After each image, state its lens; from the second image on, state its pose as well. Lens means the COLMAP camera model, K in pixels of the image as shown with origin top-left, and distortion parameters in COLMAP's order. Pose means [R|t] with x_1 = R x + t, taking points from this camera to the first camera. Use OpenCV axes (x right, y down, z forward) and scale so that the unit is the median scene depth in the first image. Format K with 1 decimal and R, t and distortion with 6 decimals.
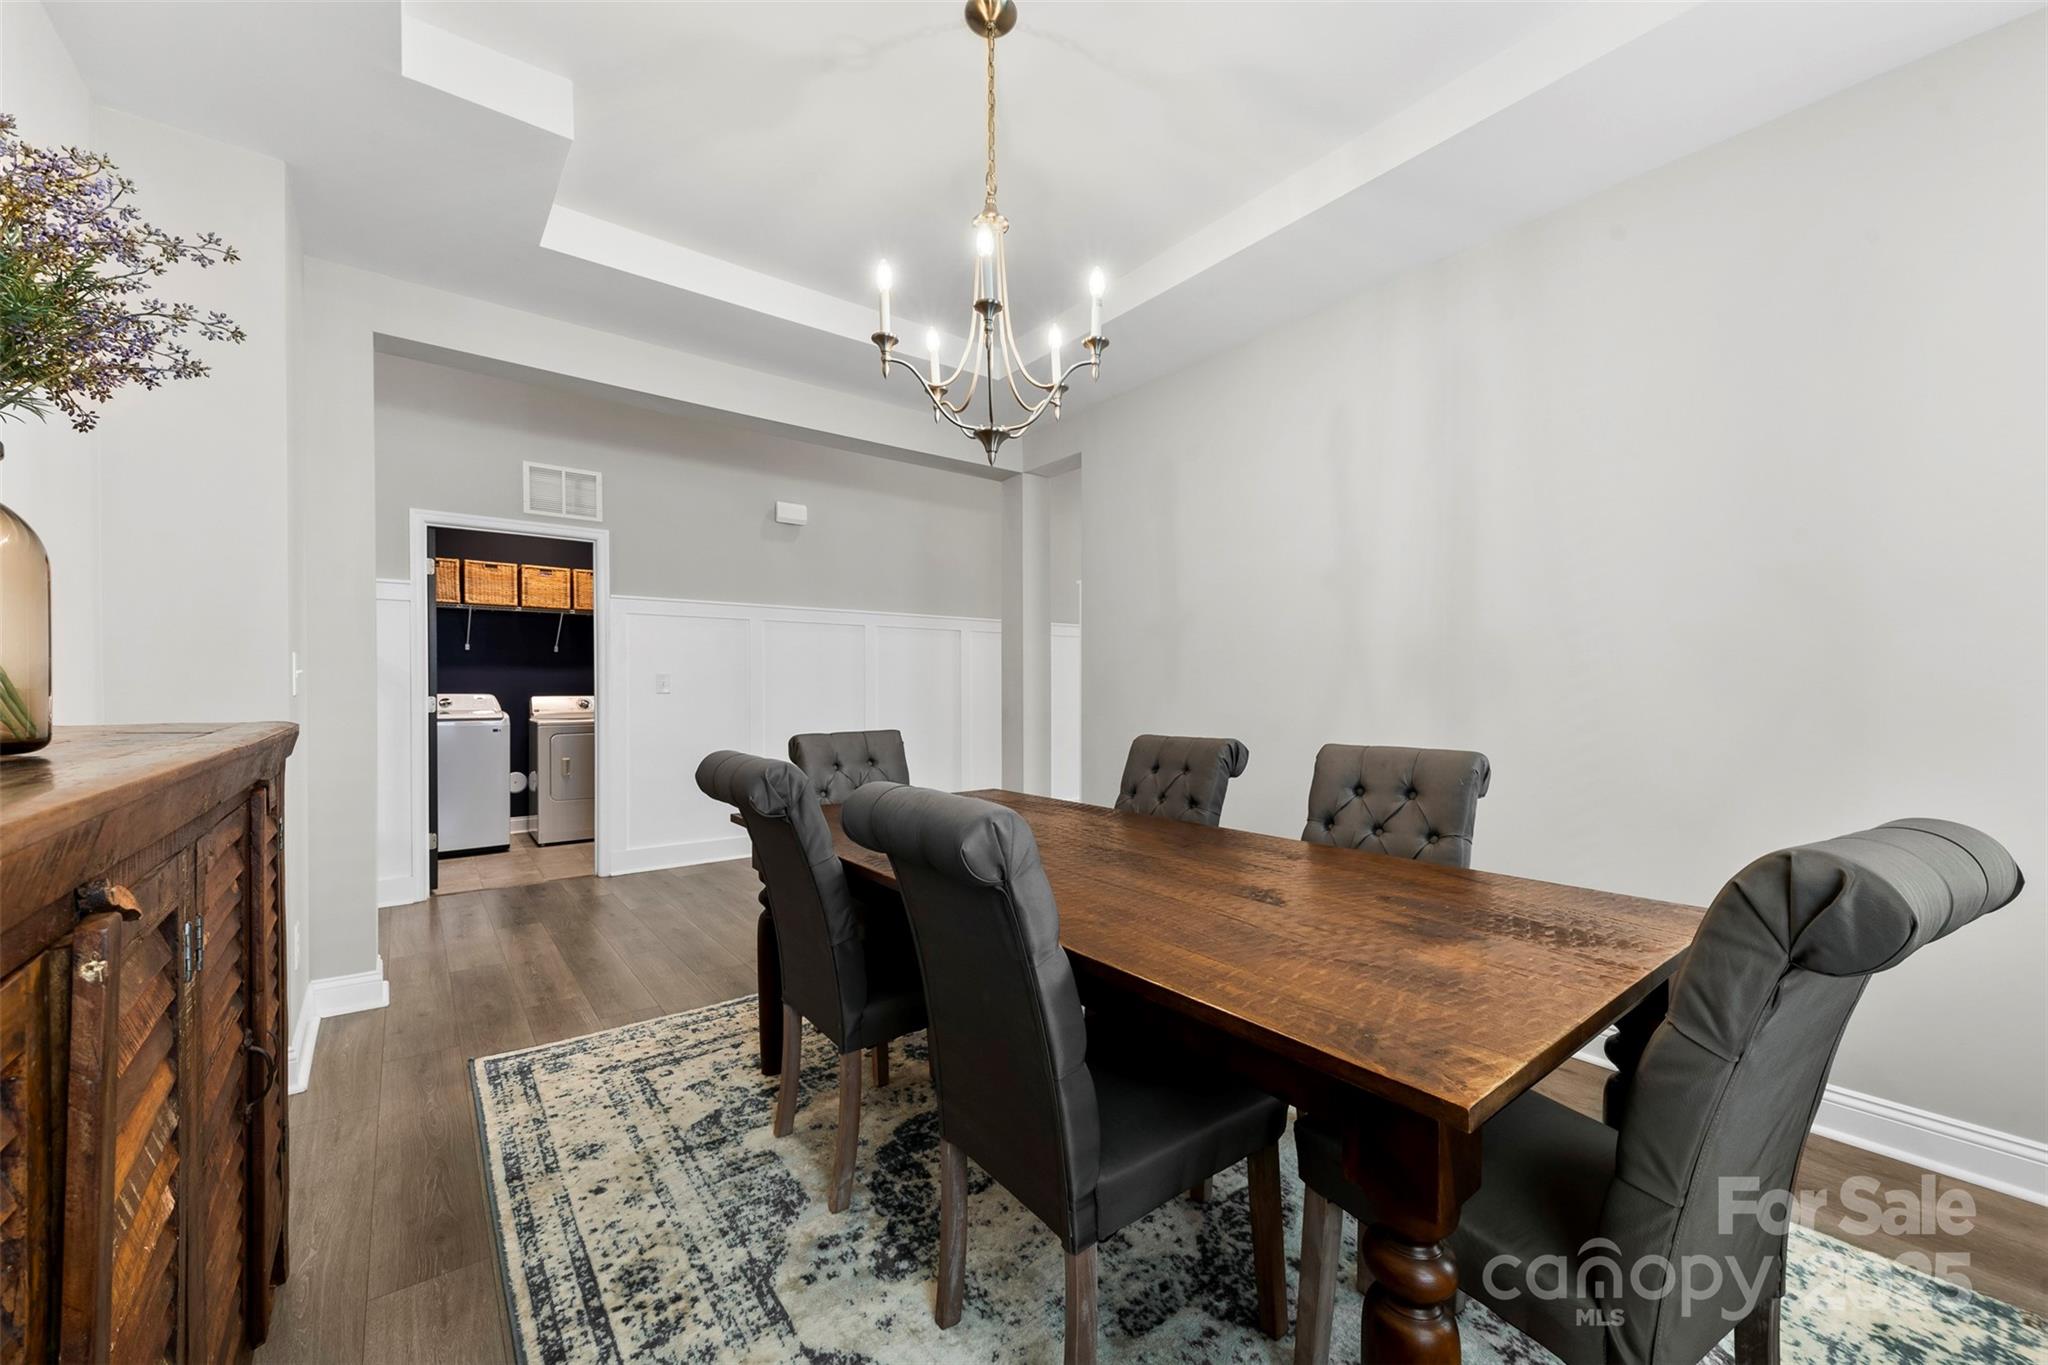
lens RADIAL K [[790.7, 0, 1036.3], [0, 790.7, 691.4], [0, 0, 1]] dist [0.008029, -0.003252]
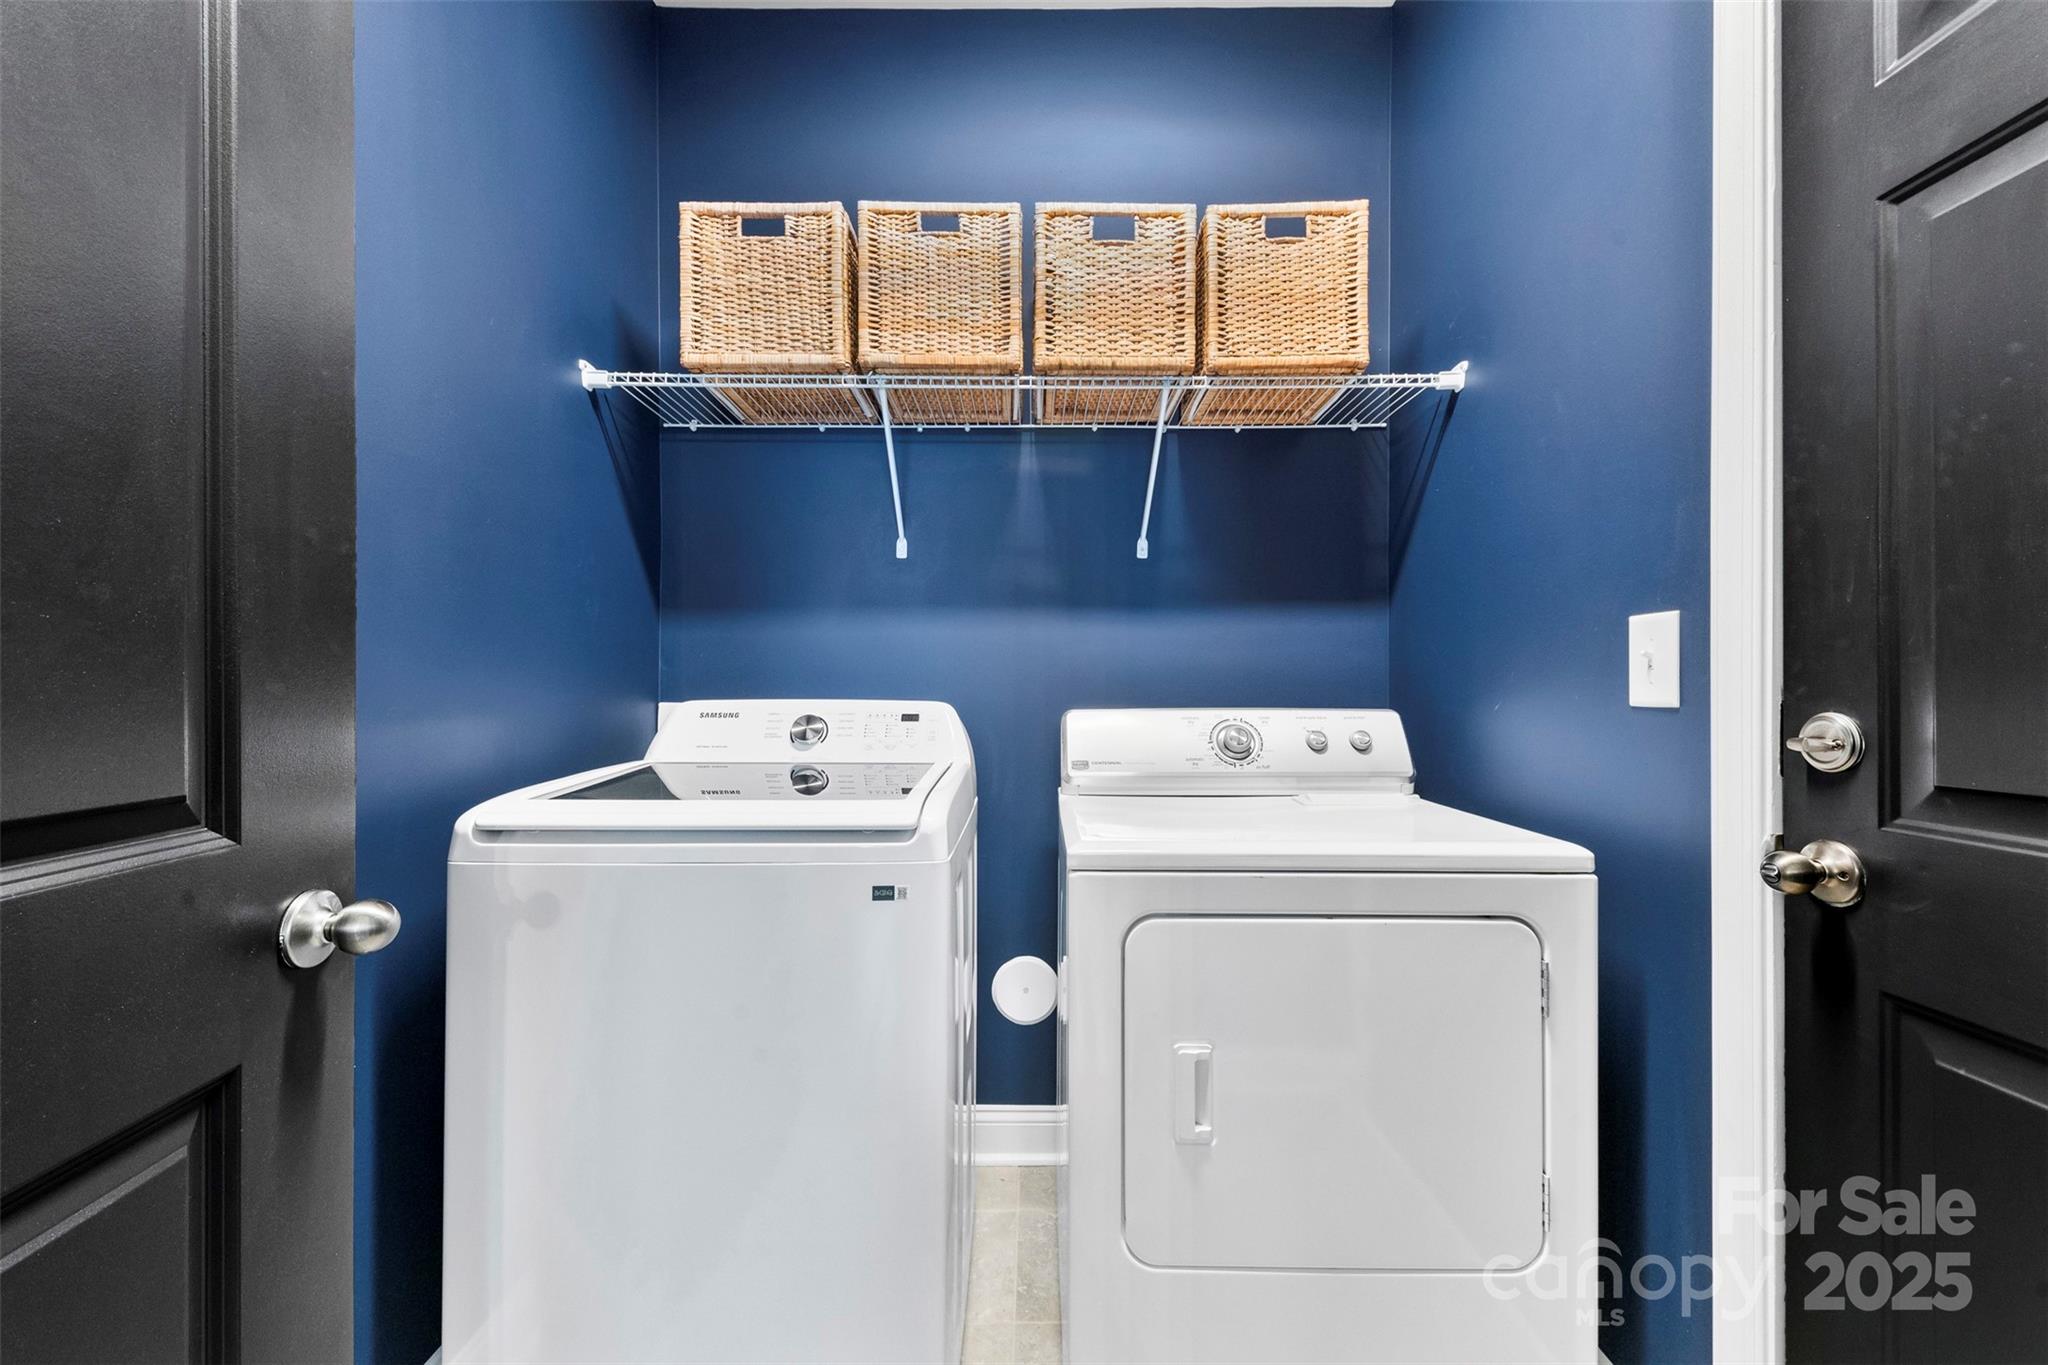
lens RADIAL K [[790.7, 0, 1023.1], [0, 790.7, 688.1], [0, 0, 1]] dist [0.008029, -0.003252]
pose [[0.783157, 0.000283, -0.621824, -0.485169], [-0.001790, 0.999997, -0.001798, -0.000019], [0.621822, 0.002521, 0.783155, 0.786397]]
